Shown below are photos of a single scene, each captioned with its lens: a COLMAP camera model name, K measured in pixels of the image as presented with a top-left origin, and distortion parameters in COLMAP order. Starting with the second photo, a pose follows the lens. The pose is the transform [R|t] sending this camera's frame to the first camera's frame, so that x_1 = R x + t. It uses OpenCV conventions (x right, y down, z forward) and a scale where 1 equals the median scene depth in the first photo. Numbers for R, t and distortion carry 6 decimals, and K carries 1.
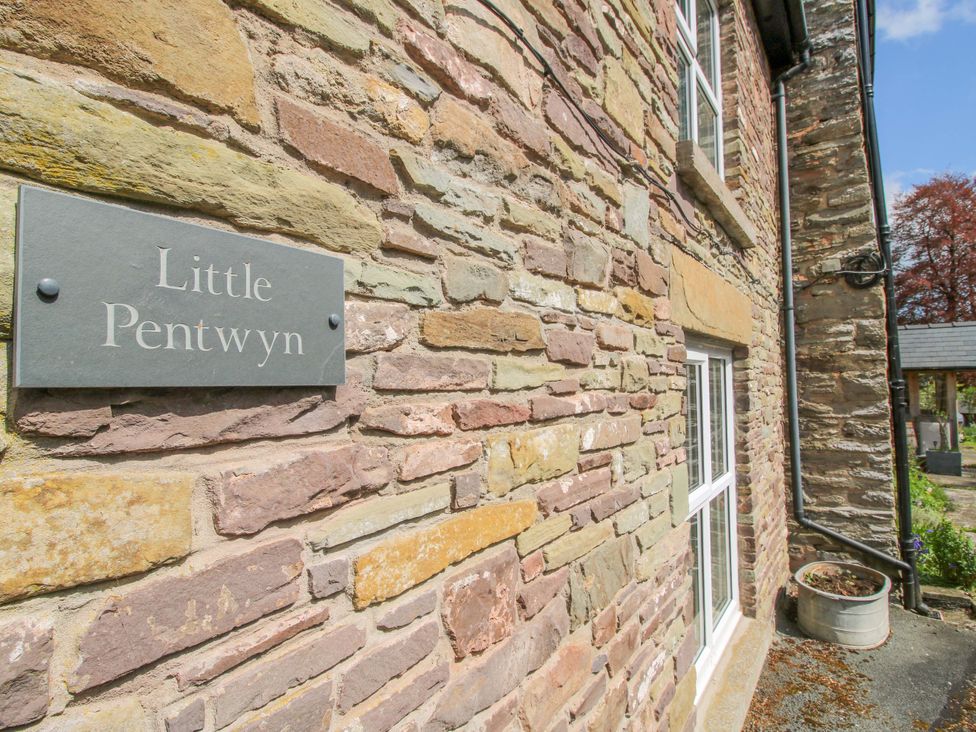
lens RADIAL K [[507.7, 0, 480.3], [0, 507.7, 357.3], [0, 0, 1]] dist [0.001834, -0.014349]
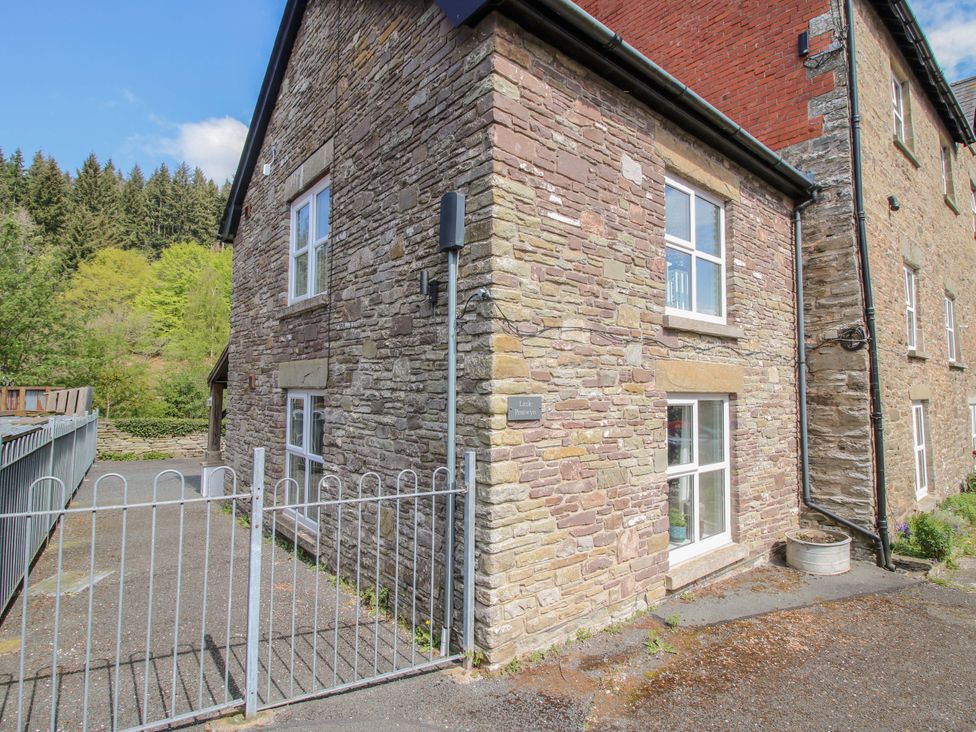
lens RADIAL K [[507.7, 0, 480.3], [0, 507.7, 357.3], [0, 0, 1]] dist [0.001834, -0.014349]
pose [[0.964933, 0.006718, -0.262409, 0.087393], [-0.010012, 0.999887, -0.011220, -0.089131], [0.262304, 0.013453, 0.964892, -0.737428]]
